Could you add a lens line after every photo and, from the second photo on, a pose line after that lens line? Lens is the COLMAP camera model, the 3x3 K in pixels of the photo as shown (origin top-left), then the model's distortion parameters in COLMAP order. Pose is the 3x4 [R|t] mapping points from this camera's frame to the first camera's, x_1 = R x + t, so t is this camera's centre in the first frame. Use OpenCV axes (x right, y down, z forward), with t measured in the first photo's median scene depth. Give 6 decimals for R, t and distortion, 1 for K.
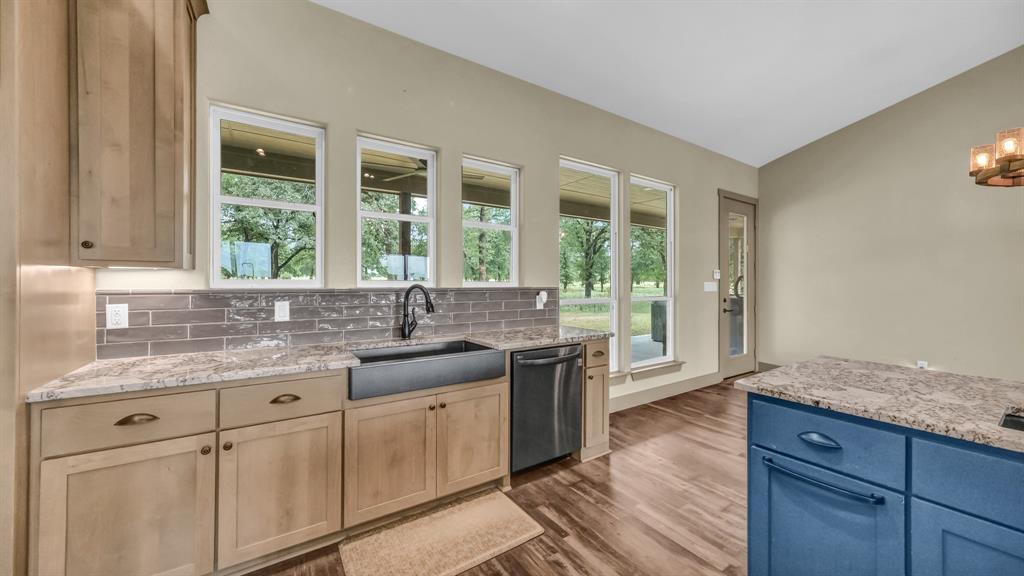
lens RADIAL K [[383.8, 0, 515.0], [0, 383.8, 282.9], [0, 0, 1]] dist [-0.000124, 0.000226]
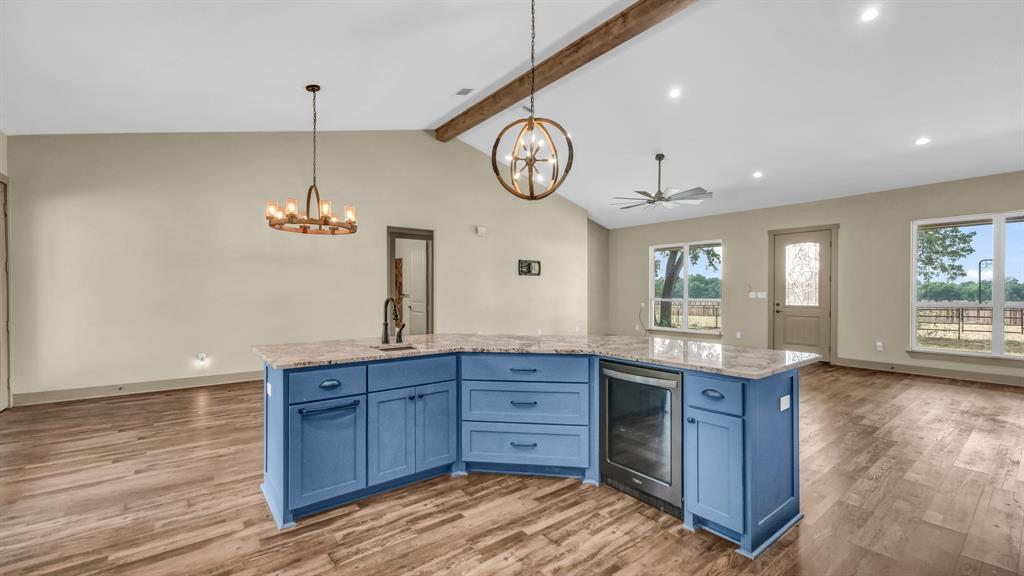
lens RADIAL K [[416.1, 0, 511.5], [0, 416.1, 292.0], [0, 0, 1]] dist [0.010393, -0.000016]
pose [[-0.069653, -0.003468, 0.997565, -0.664815], [-0.003064, 0.999990, 0.003262, -0.002889], [-0.997567, -0.002829, -0.069663, 0.198850]]
